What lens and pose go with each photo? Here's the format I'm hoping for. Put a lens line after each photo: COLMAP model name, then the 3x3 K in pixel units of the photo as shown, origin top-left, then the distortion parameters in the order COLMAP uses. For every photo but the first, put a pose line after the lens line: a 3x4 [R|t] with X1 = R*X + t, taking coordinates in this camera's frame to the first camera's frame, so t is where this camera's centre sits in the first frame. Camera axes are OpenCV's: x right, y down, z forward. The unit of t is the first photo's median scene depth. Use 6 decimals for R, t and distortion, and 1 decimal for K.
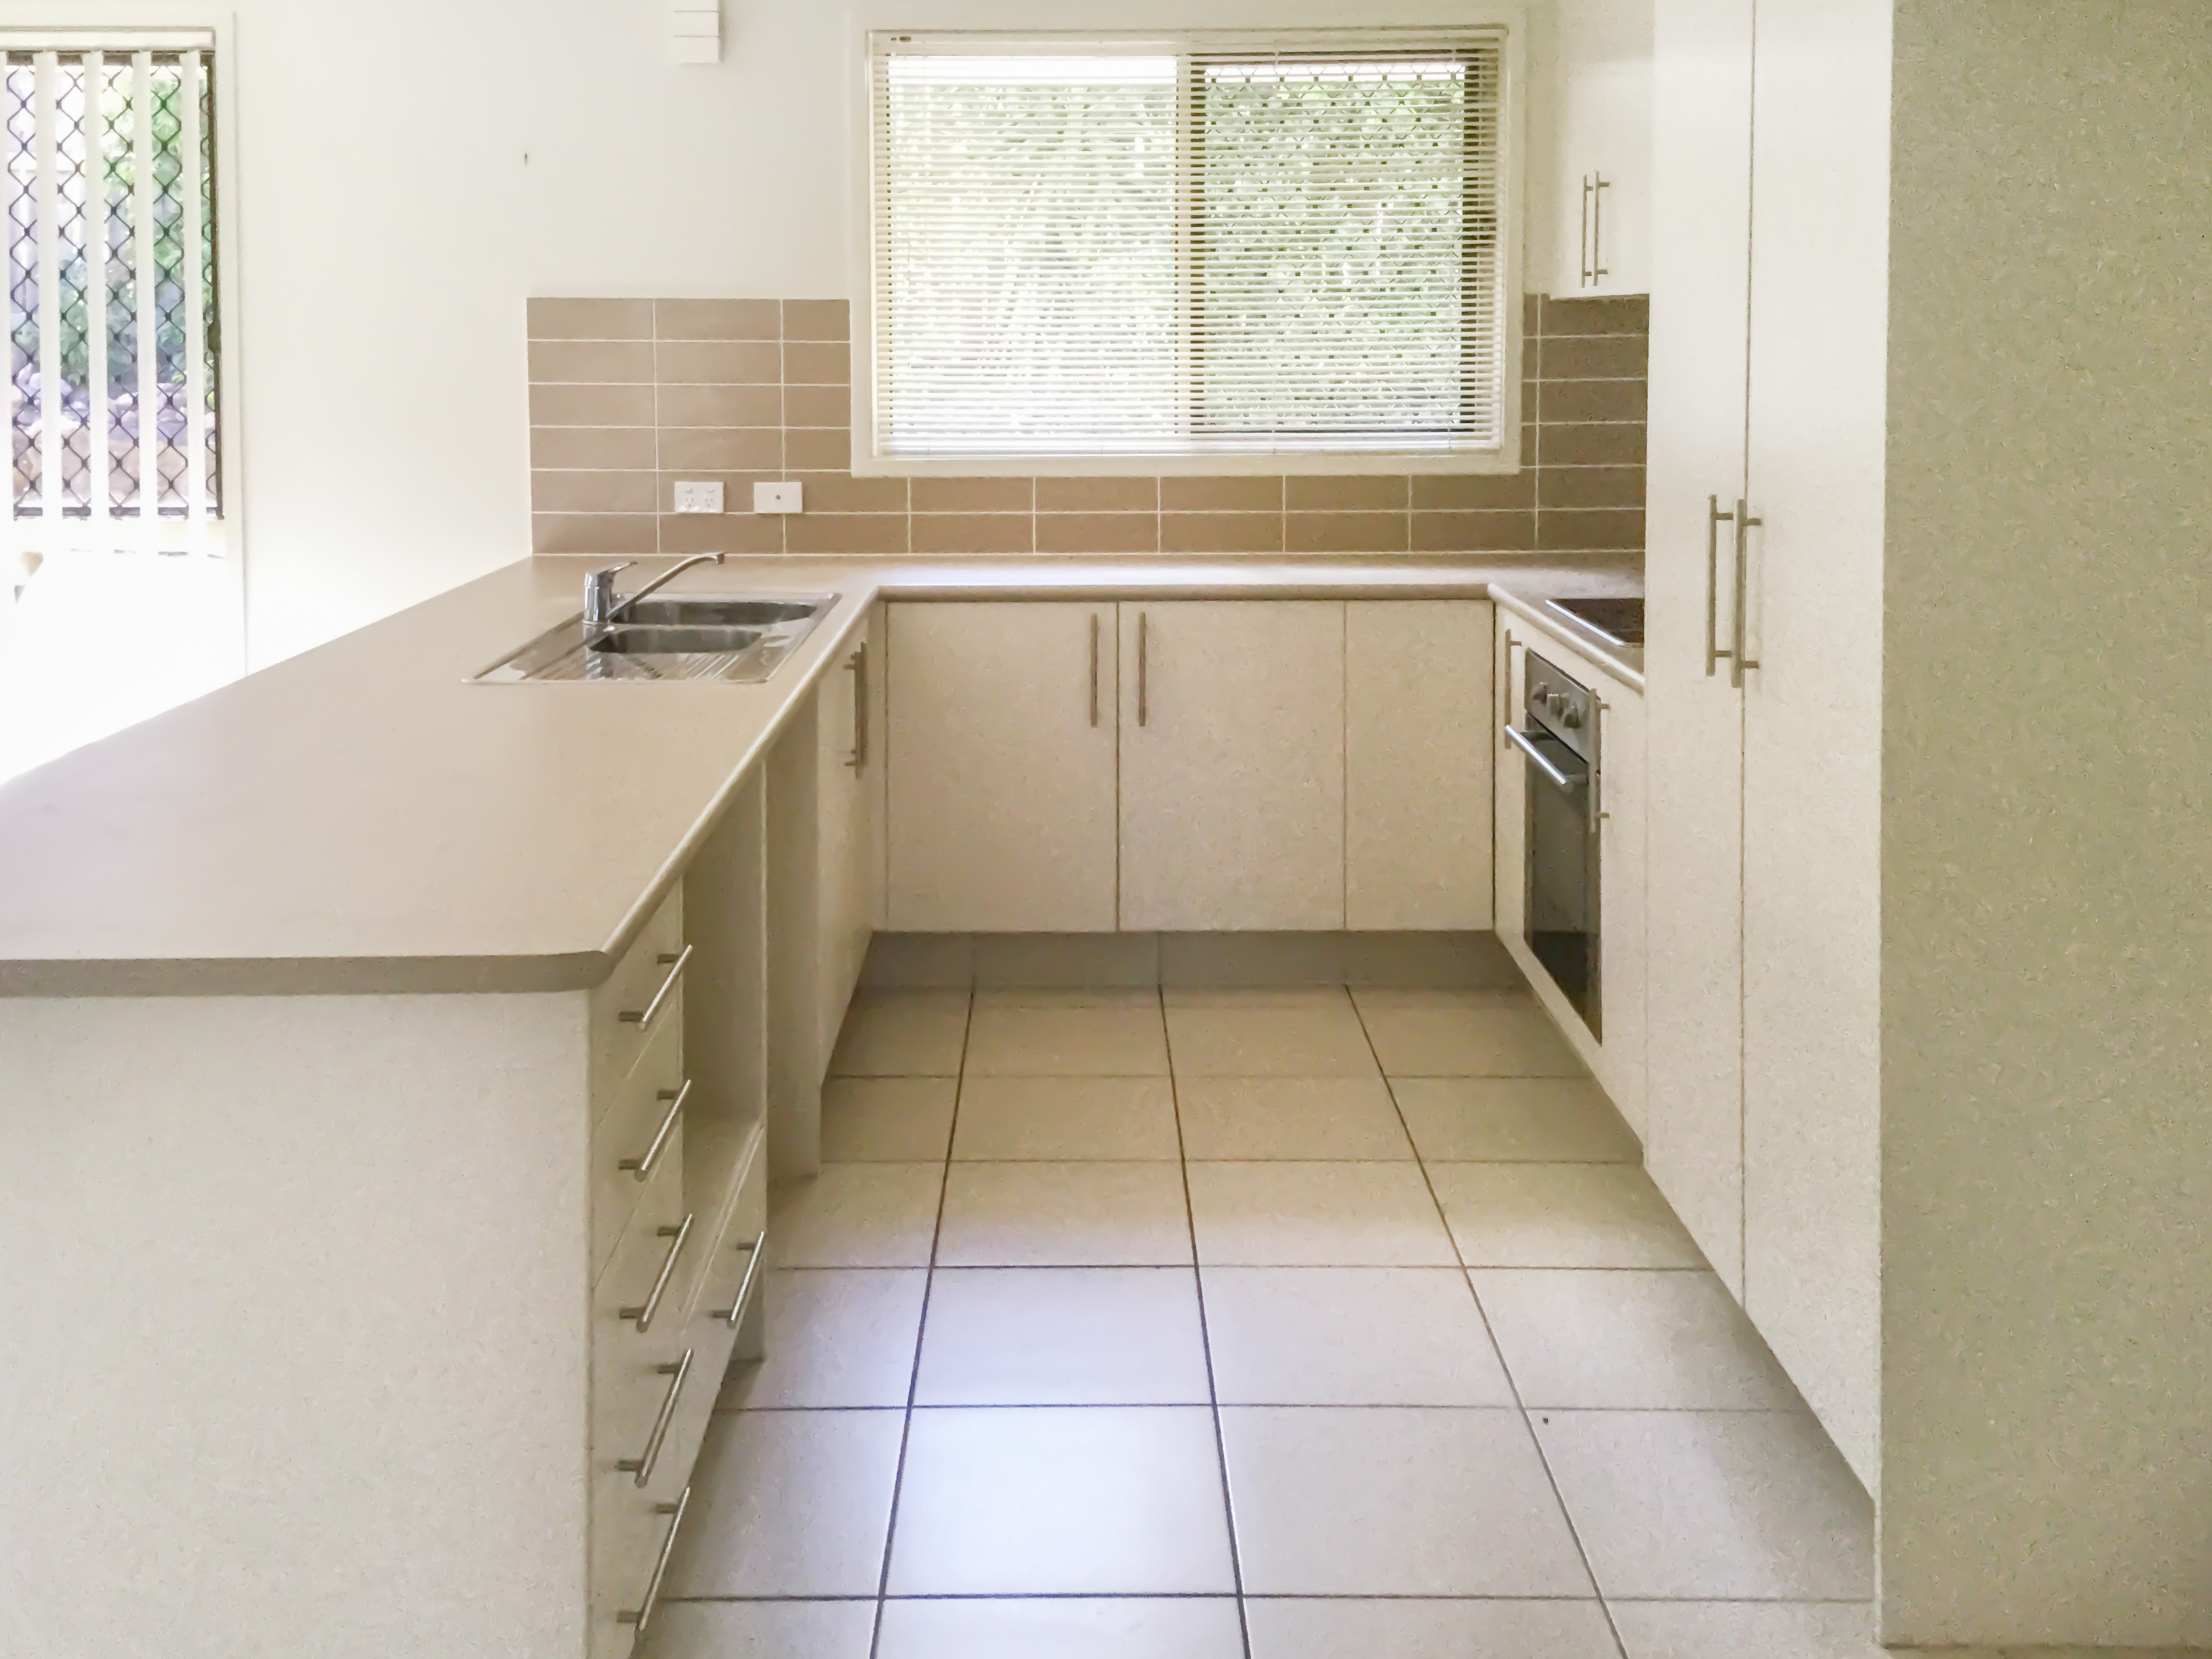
lens RADIAL K [[2016.5, 0, 1106.0], [0, 2016.5, 829.5], [0, 0, 1]] dist [0.134722, -0.010757]
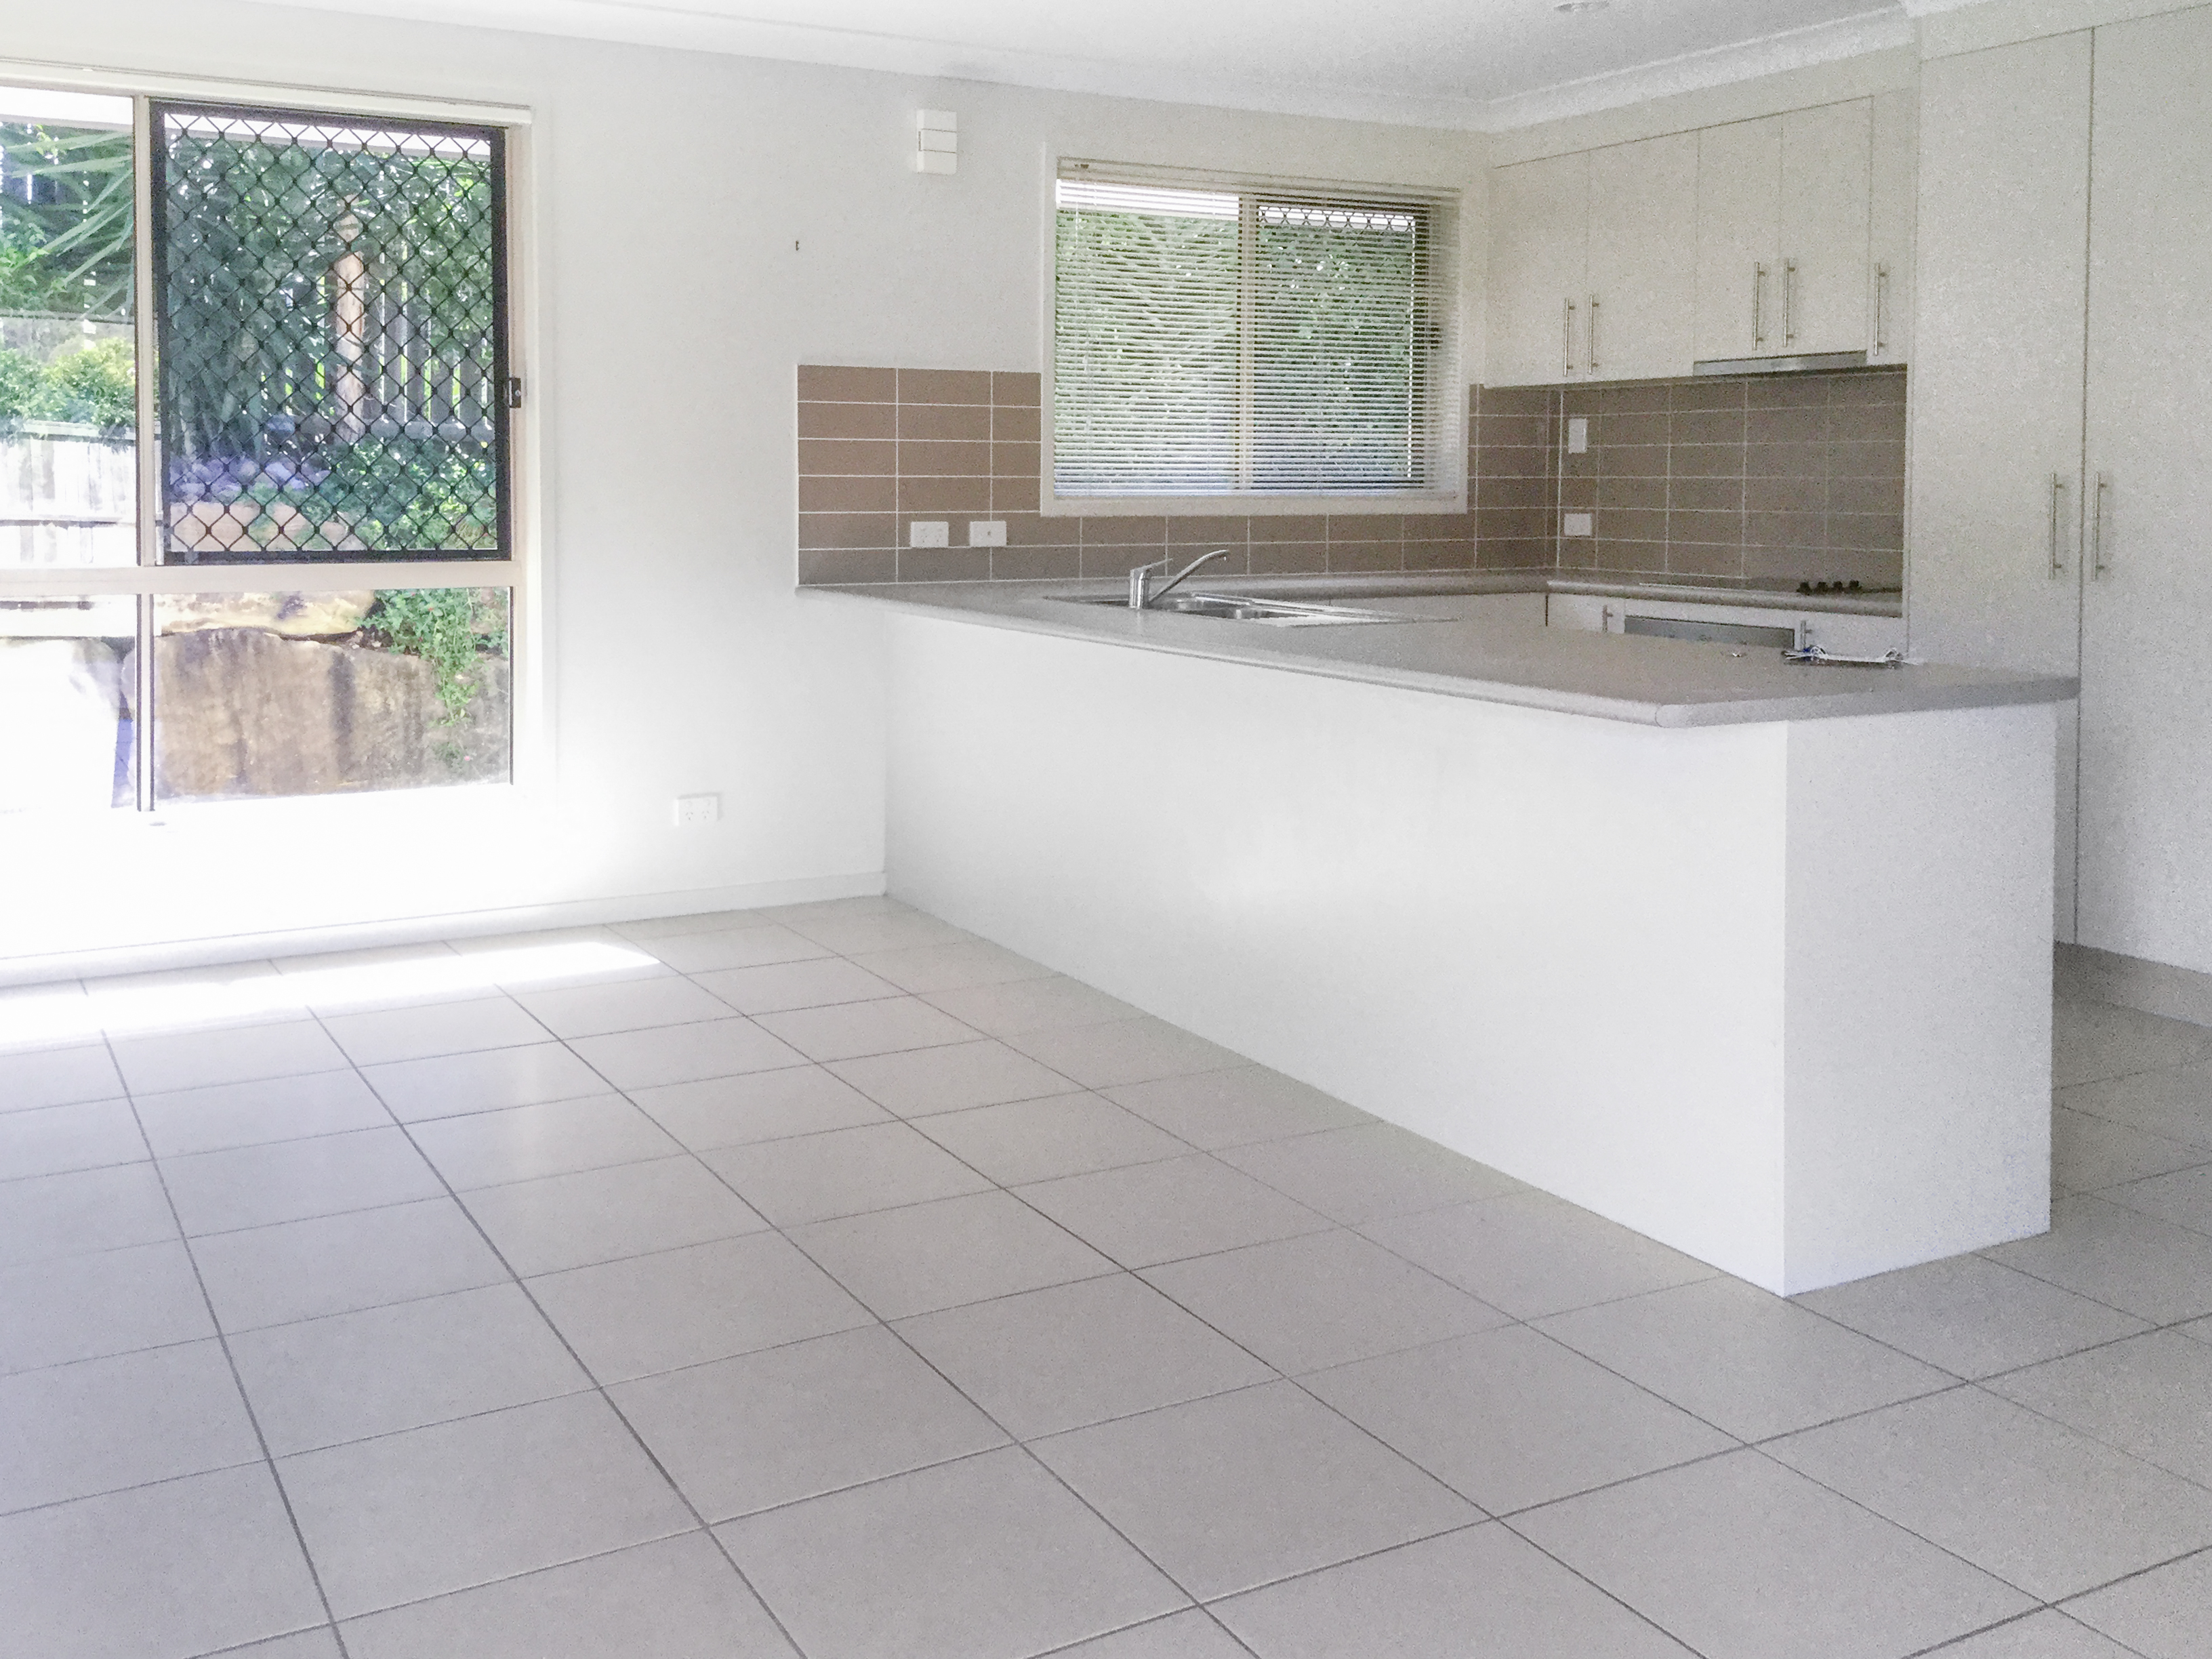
lens RADIAL K [[2016.5, 0, 1106.0], [0, 2016.5, 829.5], [0, 0, 1]] dist [0.134722, -0.010757]
pose [[0.870114, -0.077341, 0.486745, -0.697851], [0.091538, 0.995787, -0.005411, 0.023428], [-0.484276, 0.049264, 0.873527, -0.070884]]
